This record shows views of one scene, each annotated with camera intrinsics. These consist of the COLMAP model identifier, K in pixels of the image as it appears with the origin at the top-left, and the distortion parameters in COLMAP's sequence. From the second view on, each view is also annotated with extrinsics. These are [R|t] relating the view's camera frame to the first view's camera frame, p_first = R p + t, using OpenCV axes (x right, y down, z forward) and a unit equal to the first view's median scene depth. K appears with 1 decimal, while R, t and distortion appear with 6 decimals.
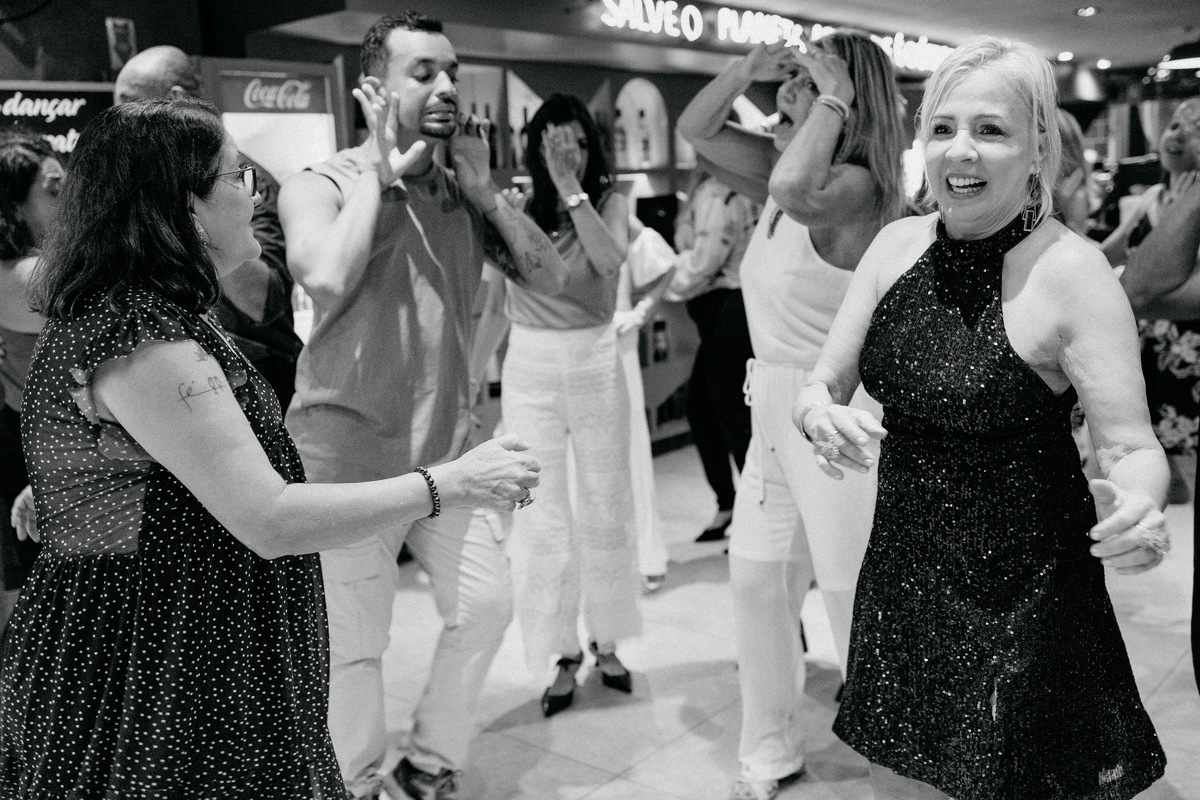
lens RADIAL K [[1179.5, 0, 604.6], [0, 1179.5, 404.0], [0, 0, 1]] dist [0.019901, 0.000000]
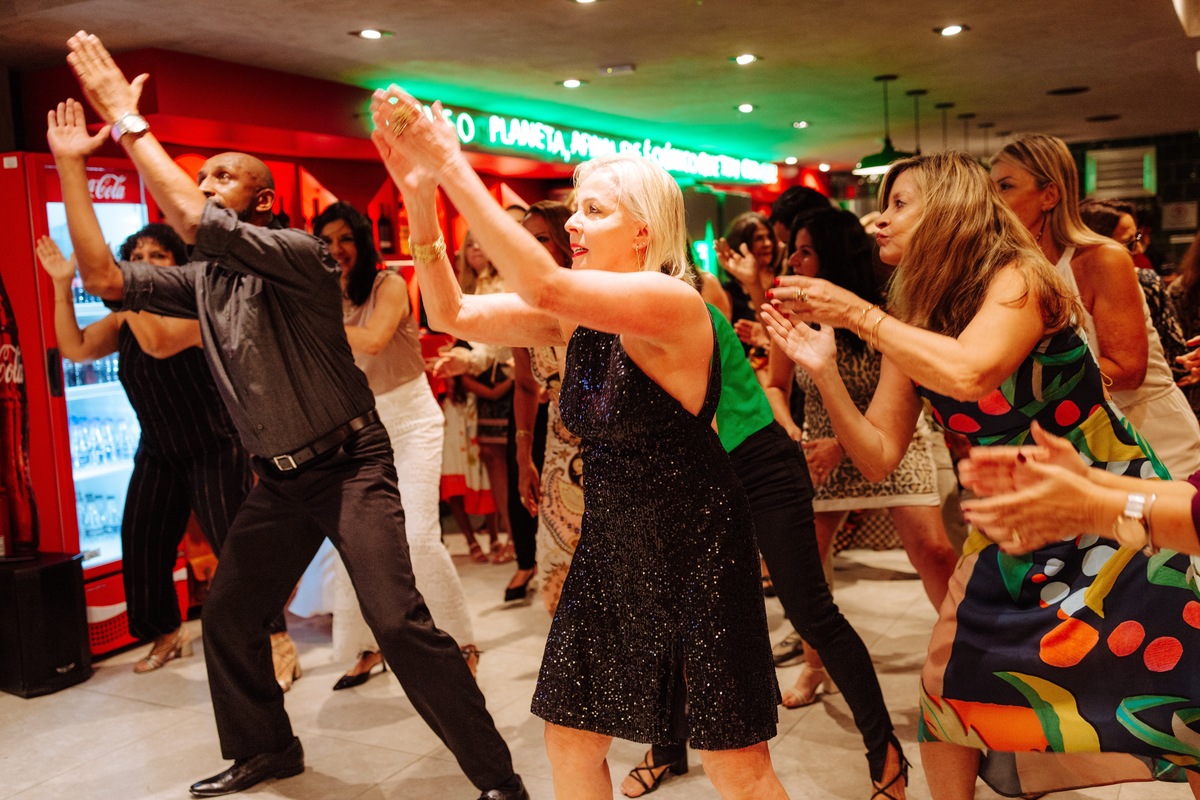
lens RADIAL K [[1179.5, 0, 601.5], [0, 1179.5, 407.5], [0, 0, 1]] dist [0.019901, 0.000000]
pose [[0.982302, -0.023040, 0.185879, -0.014847], [0.036276, 0.997017, -0.068124, 0.026985], [-0.183755, 0.073661, 0.980208, -0.114353]]
